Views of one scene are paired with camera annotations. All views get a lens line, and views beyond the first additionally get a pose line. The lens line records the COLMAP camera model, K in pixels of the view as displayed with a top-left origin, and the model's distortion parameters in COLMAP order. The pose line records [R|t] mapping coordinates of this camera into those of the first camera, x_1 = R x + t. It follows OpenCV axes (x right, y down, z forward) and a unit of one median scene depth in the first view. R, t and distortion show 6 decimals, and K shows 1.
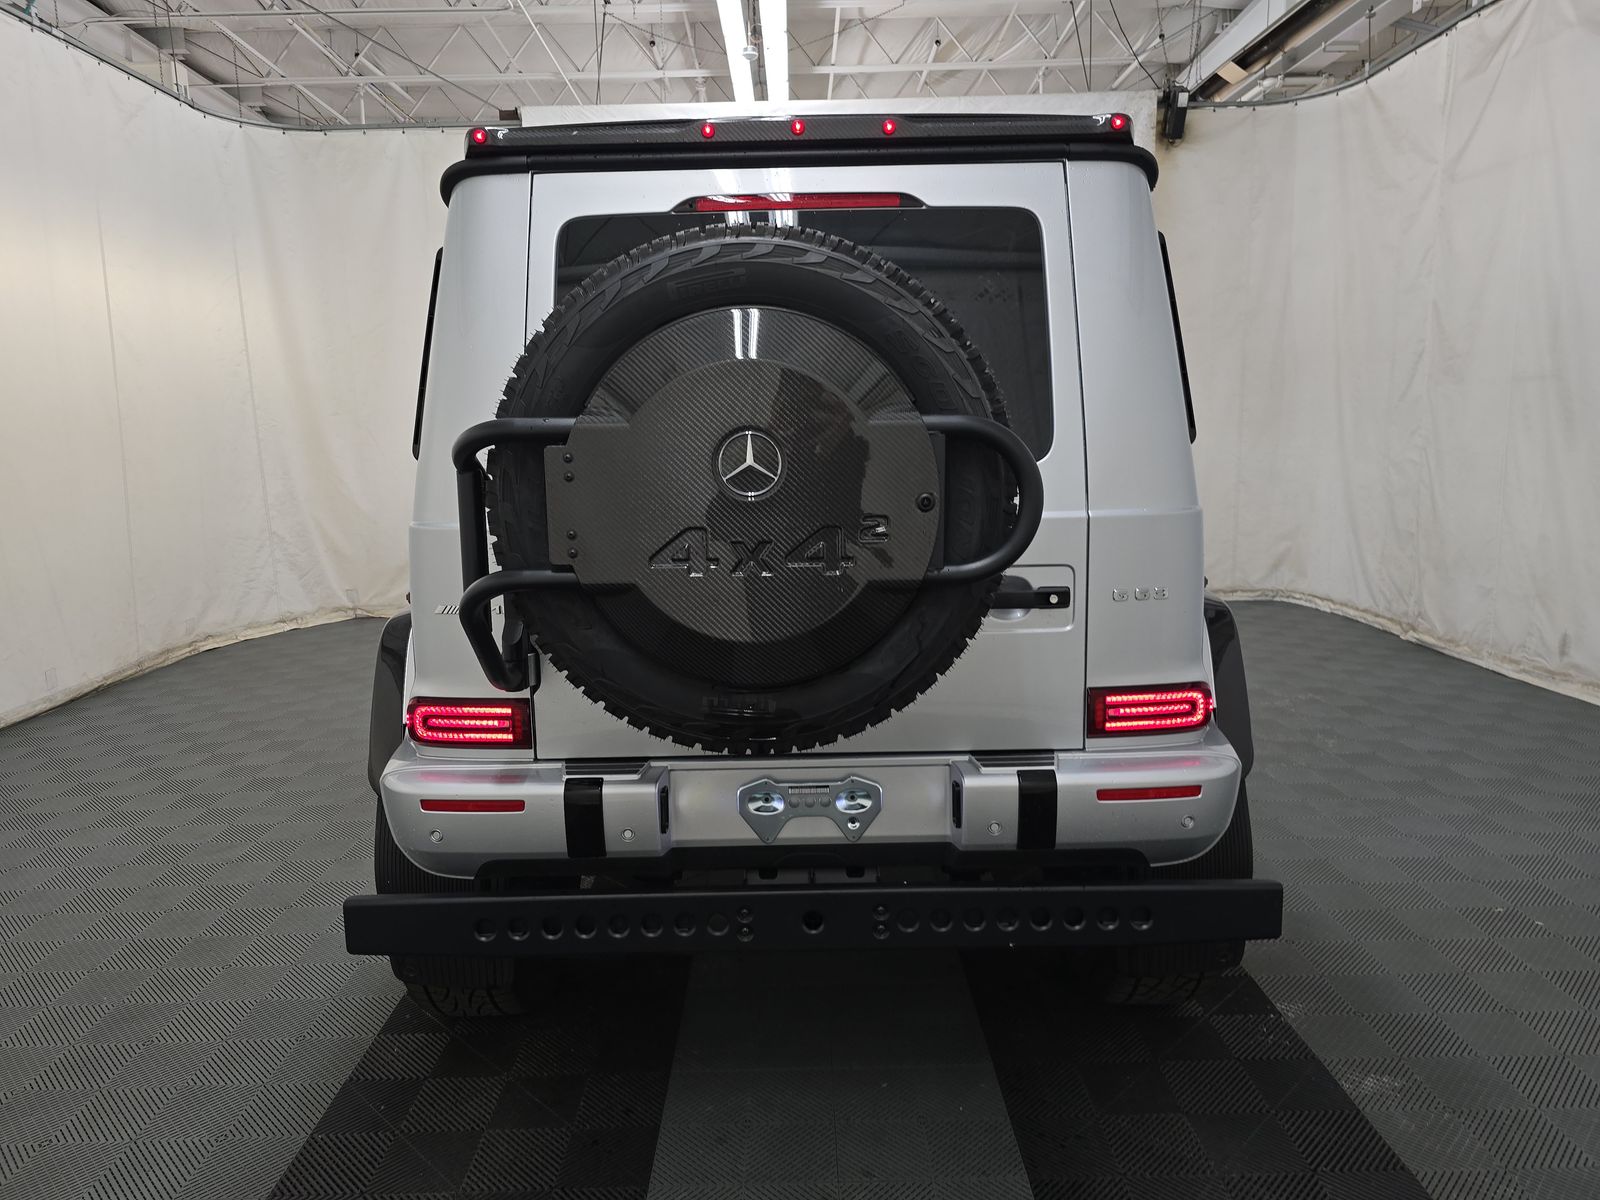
lens RADIAL K [[1083.8, 0, 800.0], [0, 1083.8, 600.0], [0, 0, 1]] dist [0.030085, -0.000493]
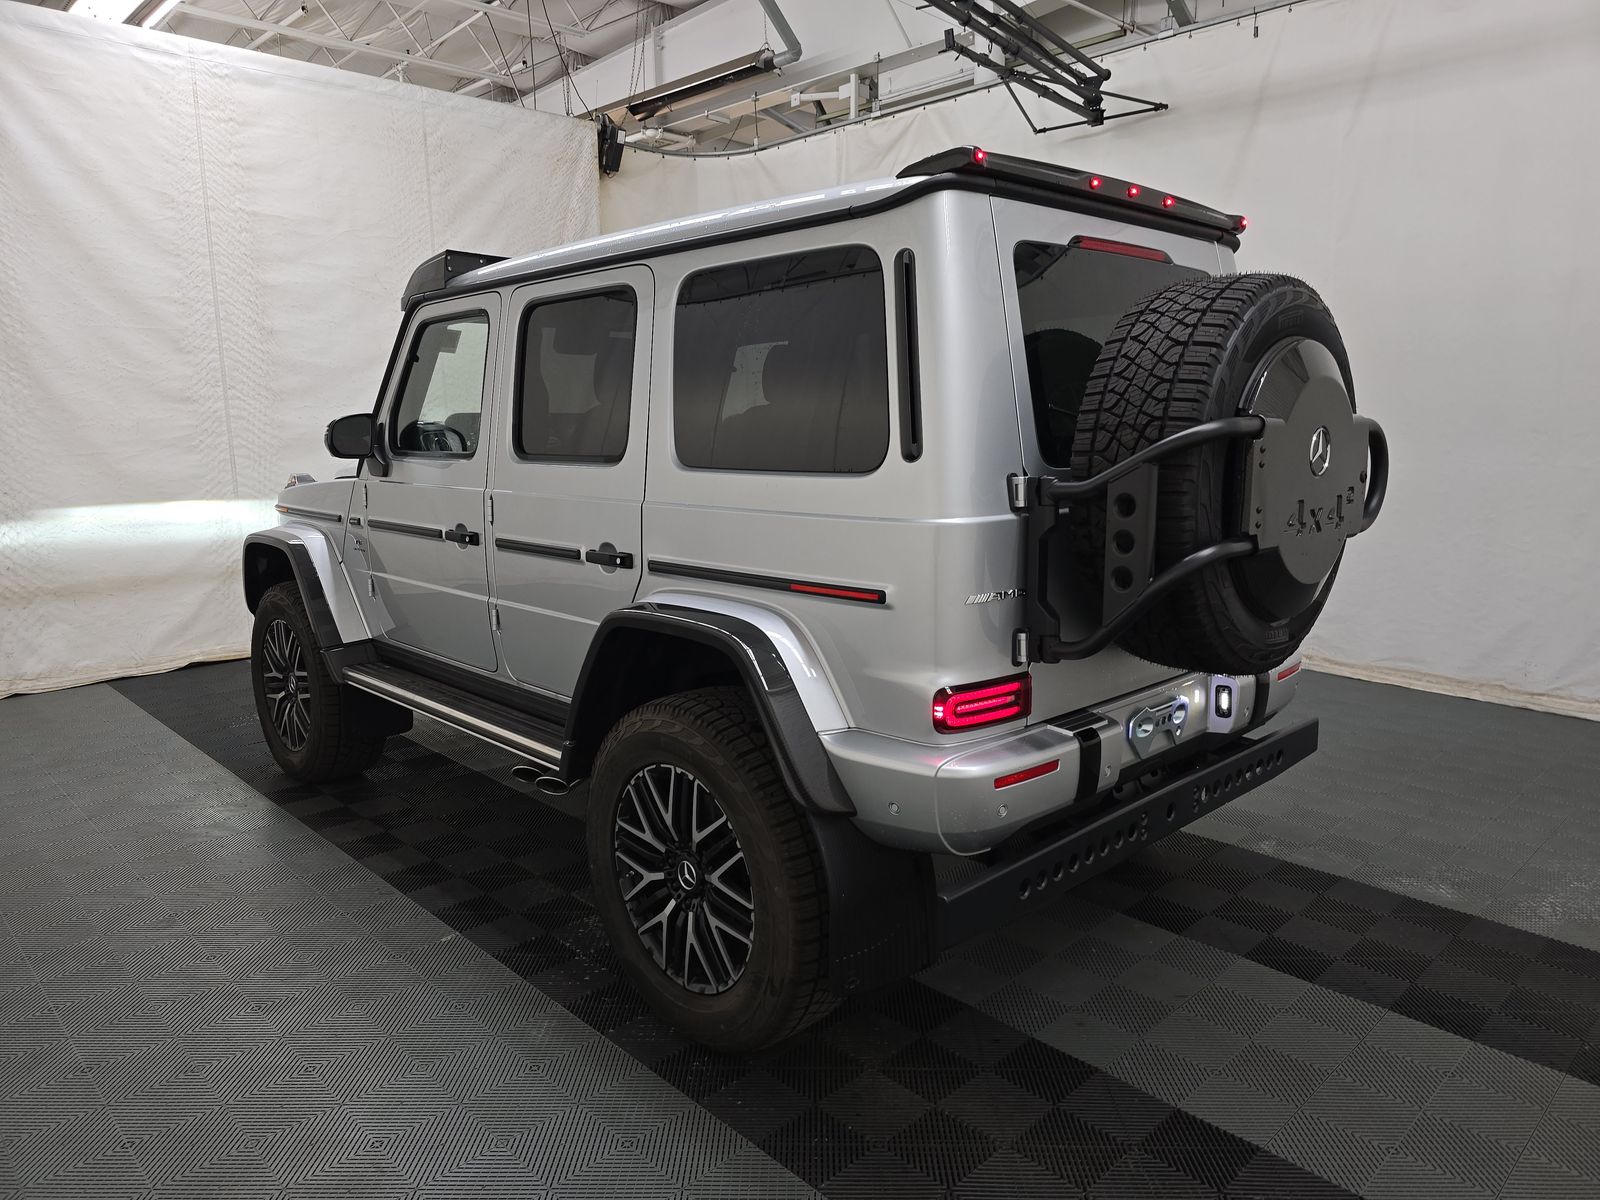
lens RADIAL K [[1083.8, 0, 800.0], [0, 1083.8, 600.0], [0, 0, 1]] dist [0.030085, -0.000493]
pose [[0.725421, -0.103833, 0.680429, -1.142714], [0.108198, 0.993468, 0.036251, -0.046549], [-0.679749, 0.047324, 0.731917, 0.337411]]
